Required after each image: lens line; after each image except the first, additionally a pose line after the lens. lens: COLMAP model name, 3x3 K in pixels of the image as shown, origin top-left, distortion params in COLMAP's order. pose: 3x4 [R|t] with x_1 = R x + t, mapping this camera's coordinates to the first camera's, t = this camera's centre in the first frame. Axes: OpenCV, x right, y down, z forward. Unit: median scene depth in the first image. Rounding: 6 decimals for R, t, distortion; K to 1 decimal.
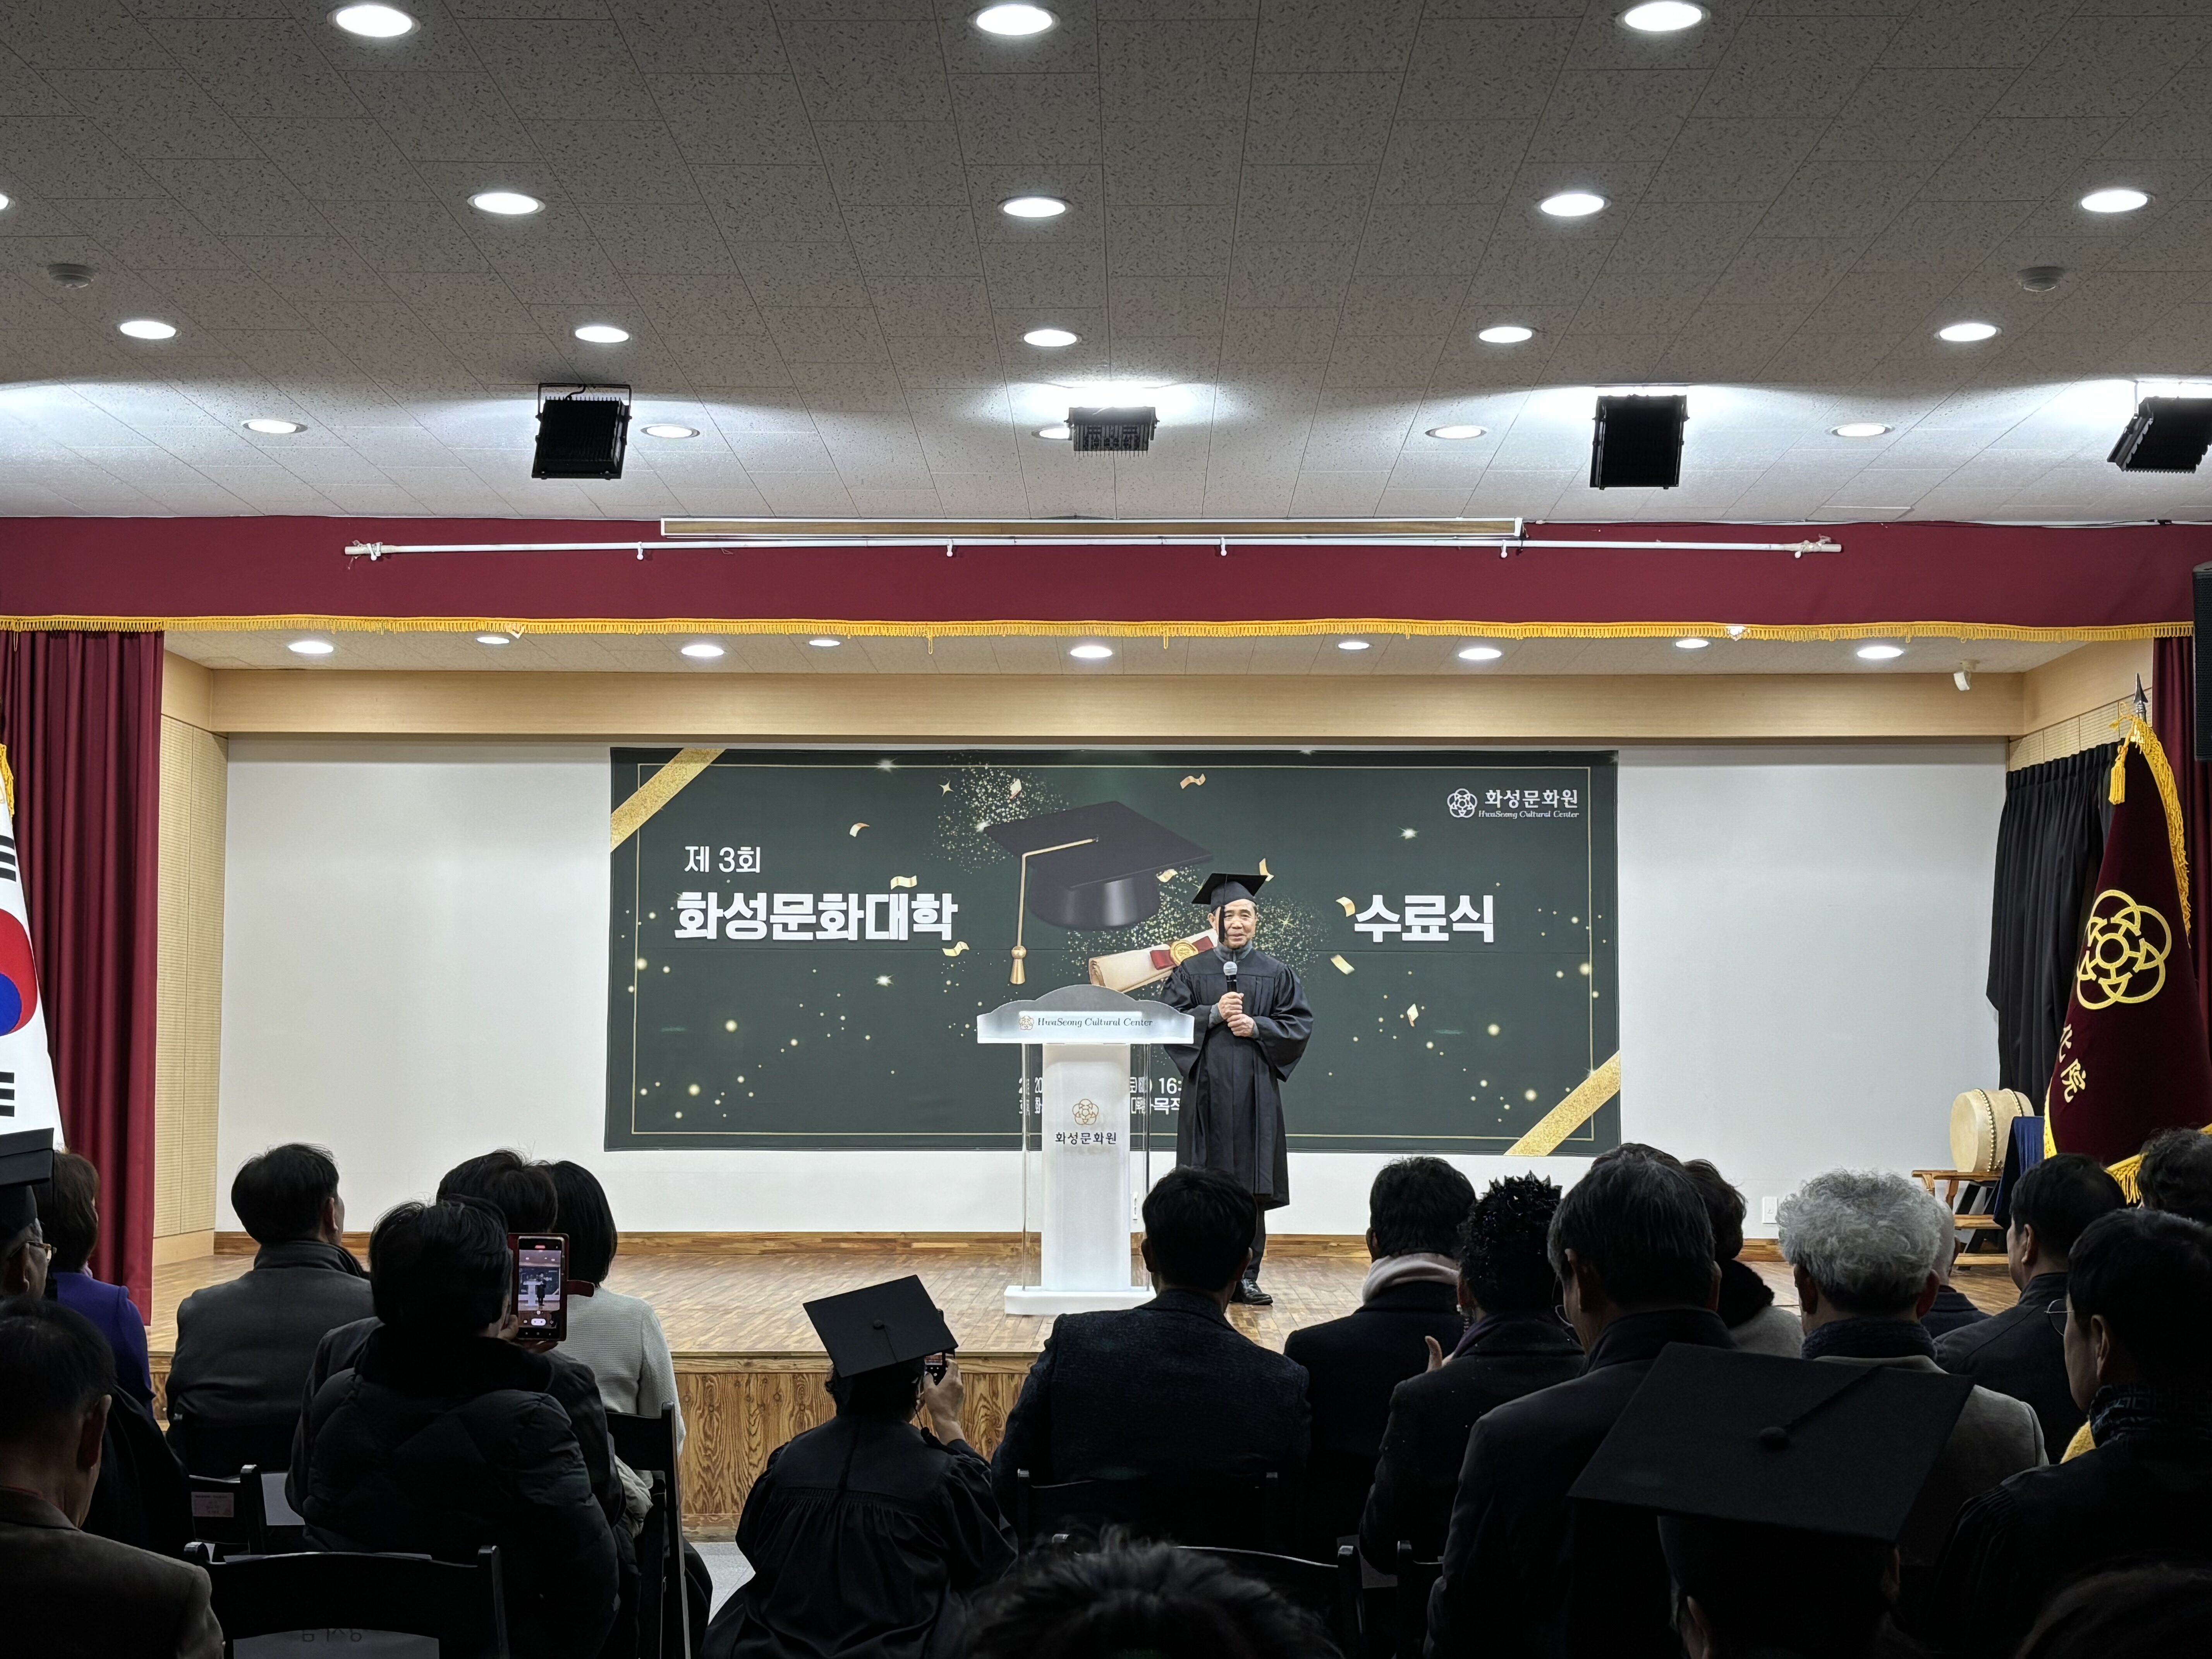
lens RADIAL K [[3057.3, 0, 1084.1], [0, 3057.3, 859.7], [0, 0, 1]] dist [0.246821, -0.960027]
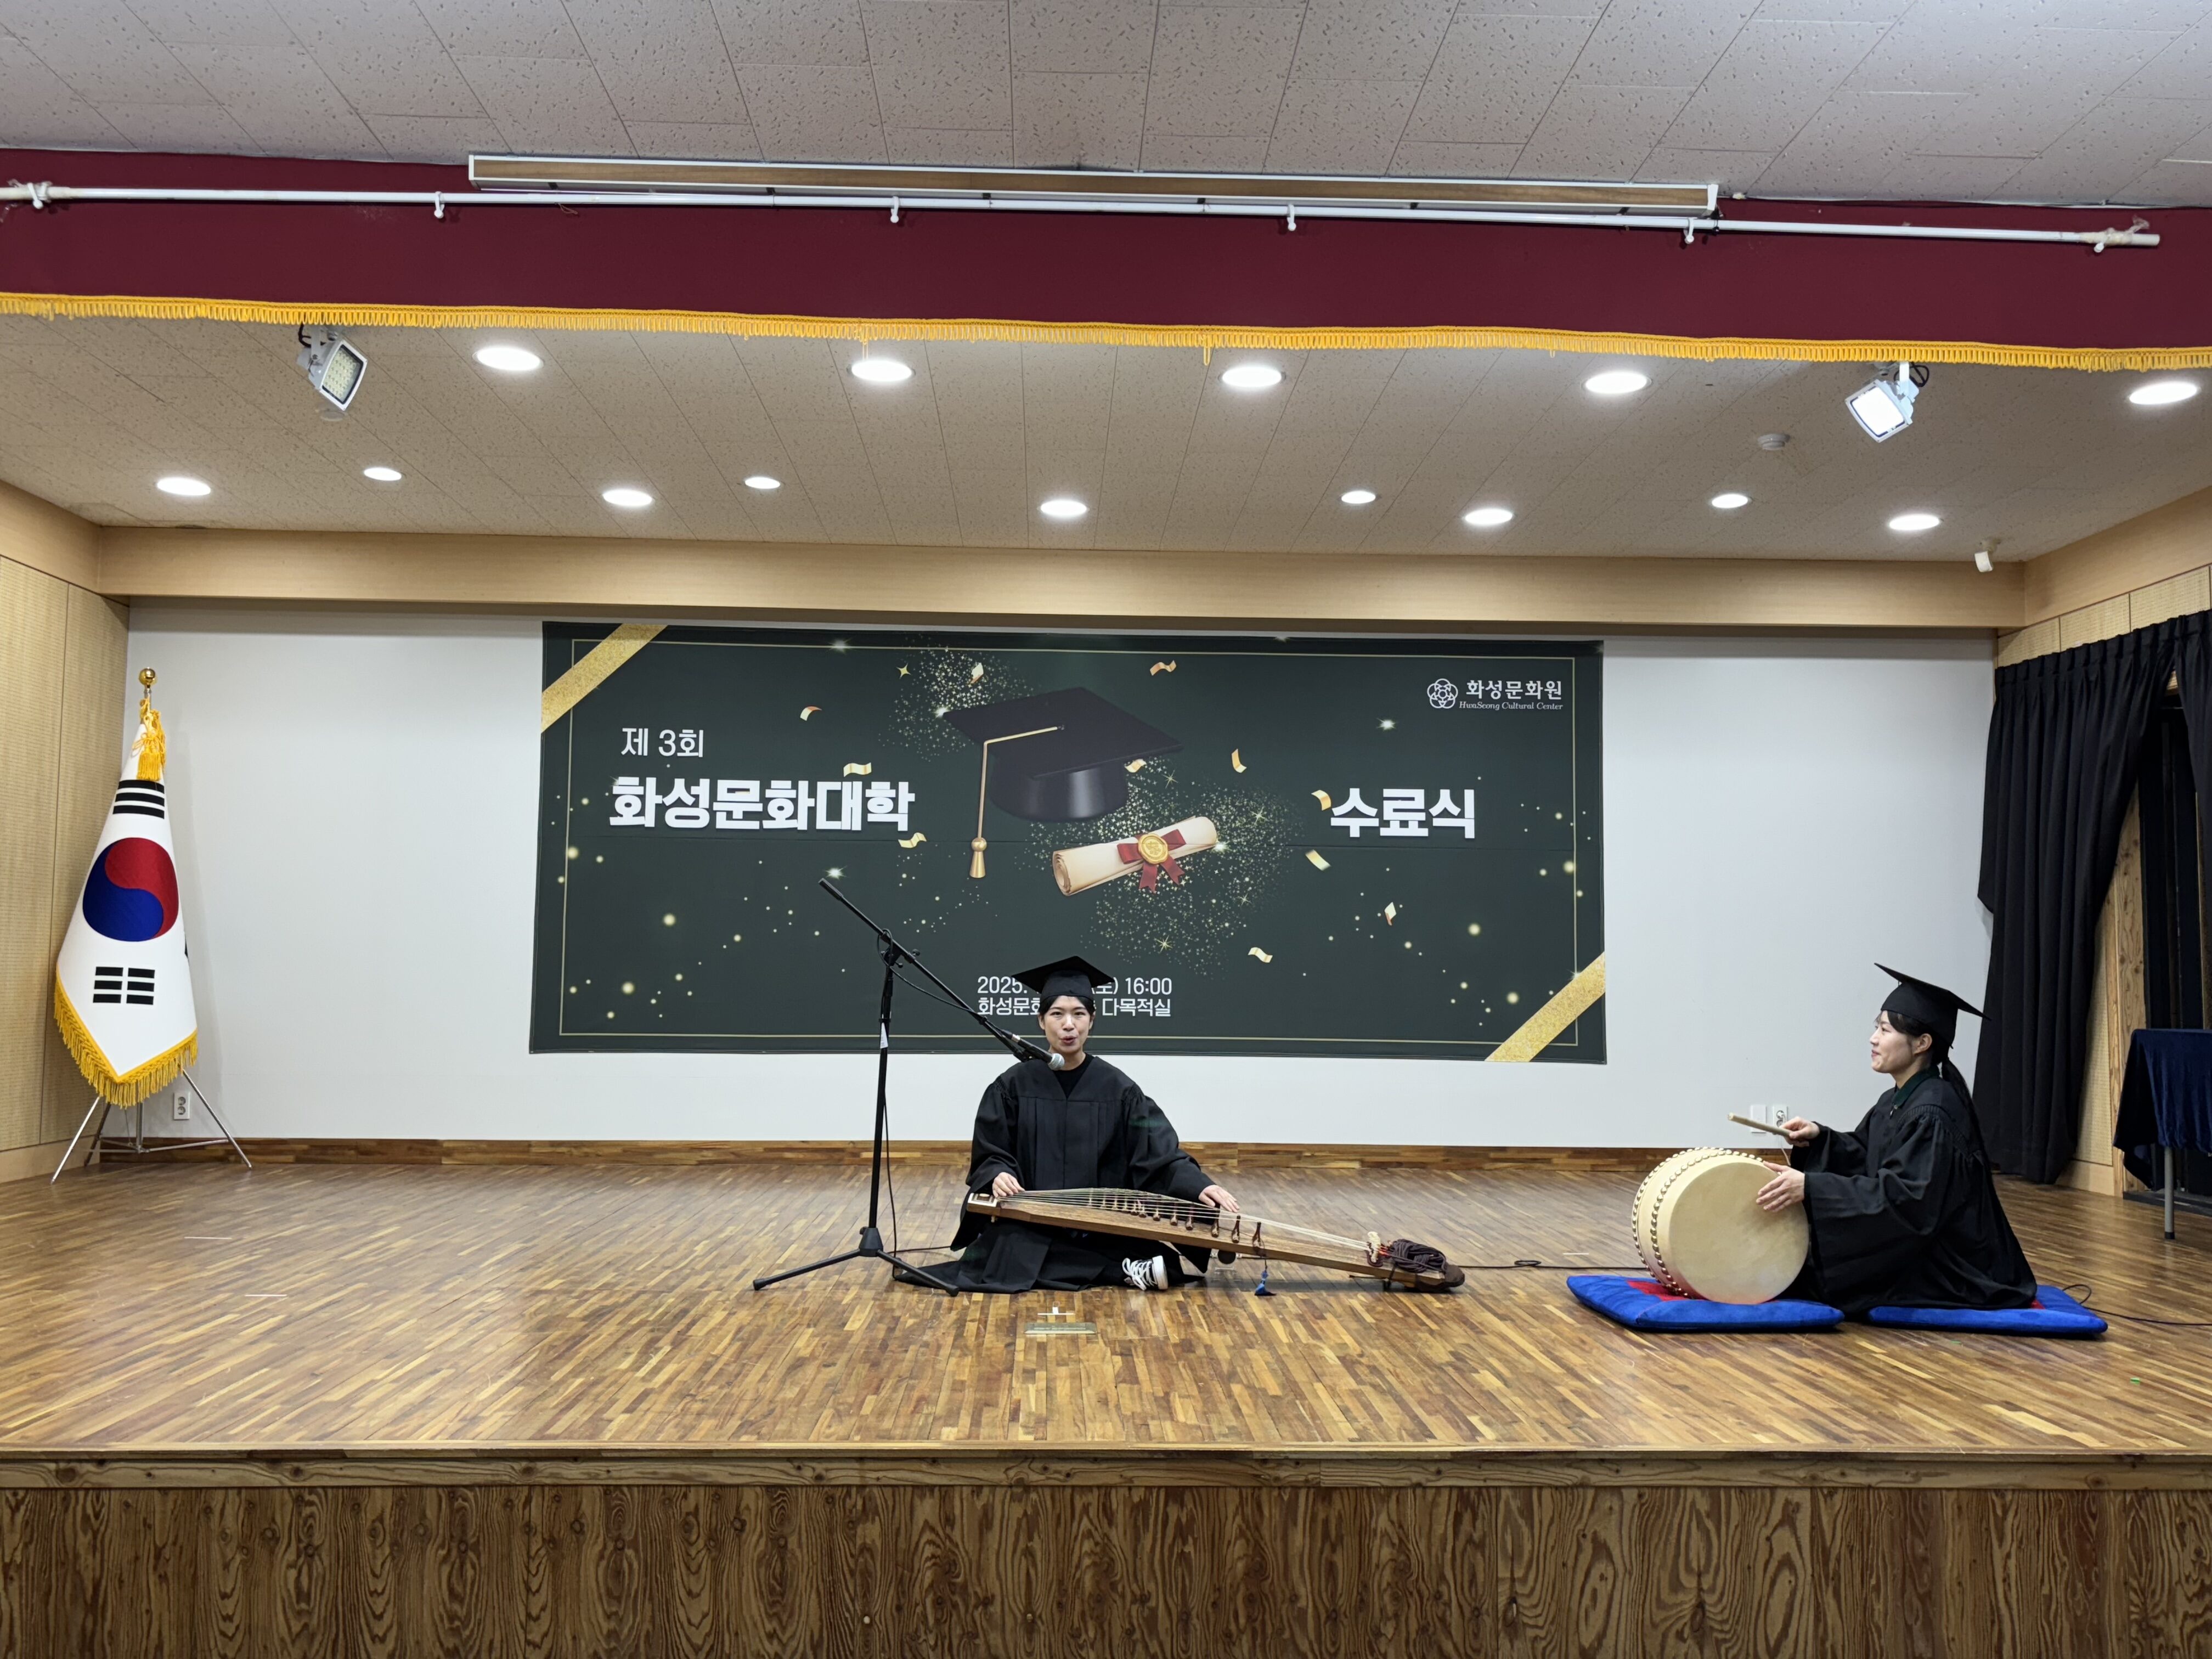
lens RADIAL K [[1936.3, 0, 1114.9], [0, 1936.3, 824.4], [0, 0, 1]] dist [0.159586, -0.434558]
pose [[0.998437, 0.010224, 0.054944, -0.013305], [-0.009964, 0.999938, -0.004995, 0.028650], [-0.054992, 0.004440, 0.998477, 0.428564]]
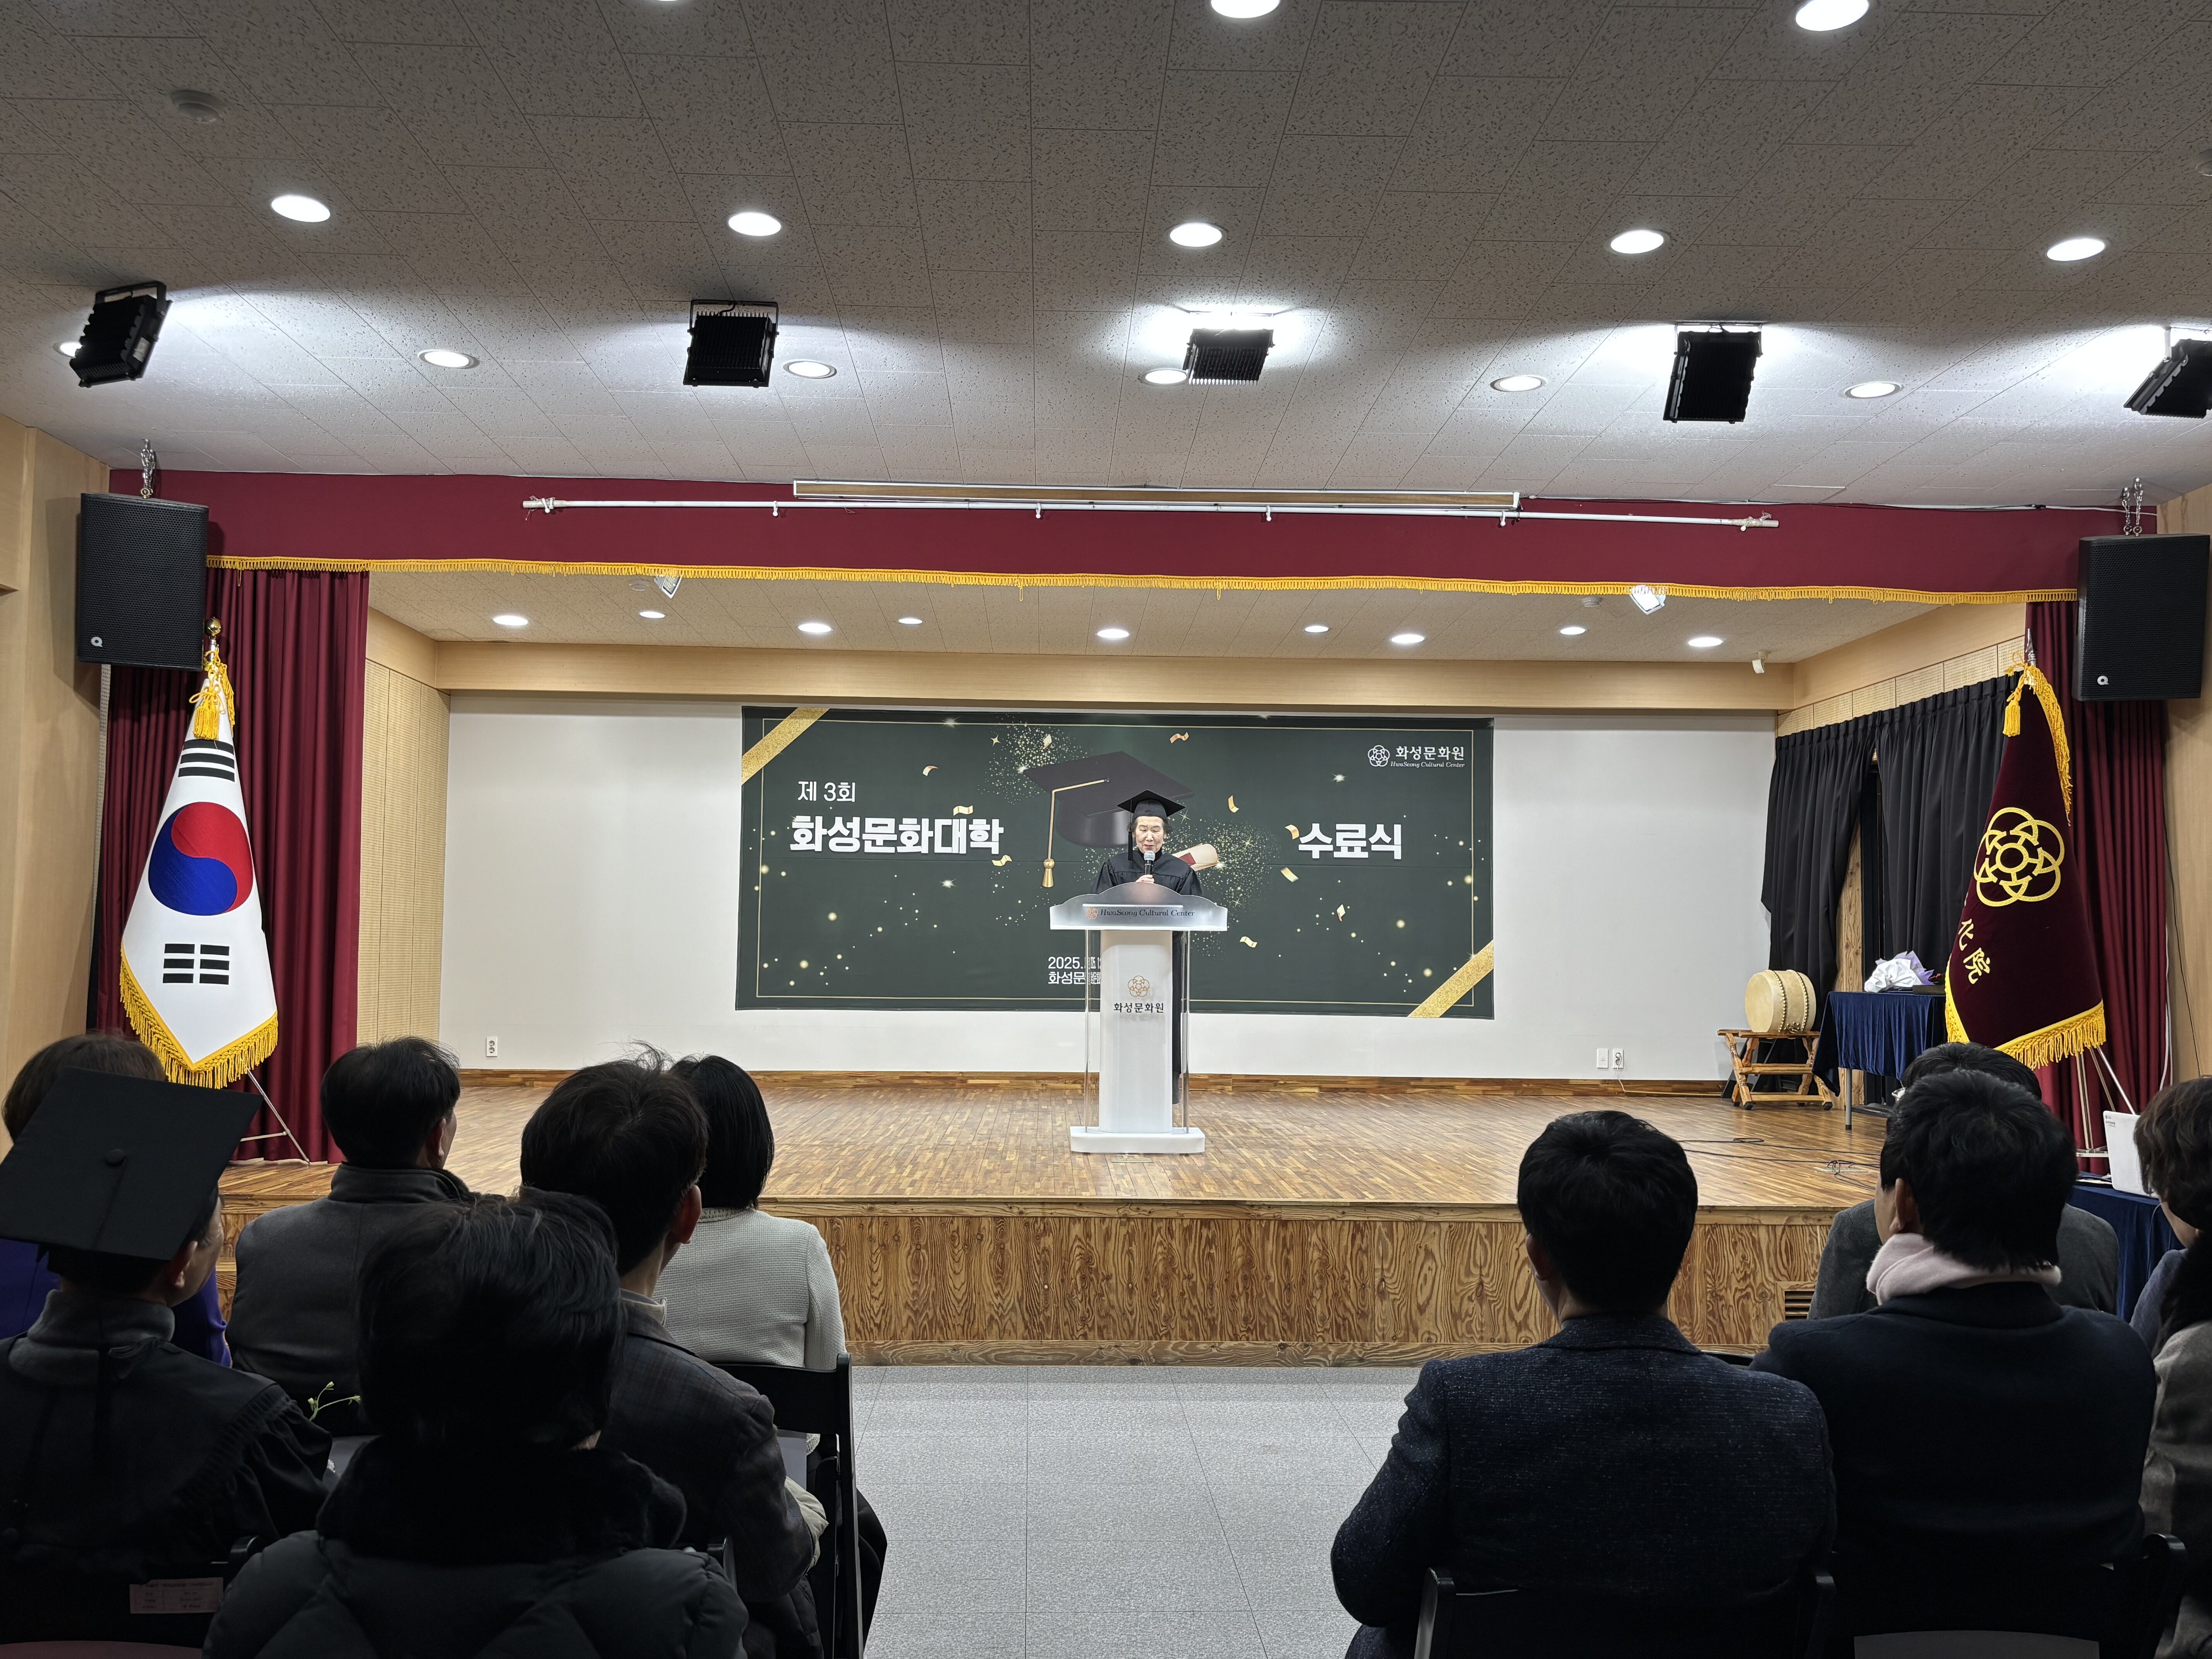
lens RADIAL K [[1799.6, 0, 1095.4], [0, 1799.6, 841.6], [0, 0, 1]] dist [0.150024, -0.366739]
pose [[0.998864, 0.010130, 0.046557, -0.040735], [-0.010474, 0.999919, 0.007165, 0.015945], [-0.046481, -0.007644, 0.998890, 0.229028]]
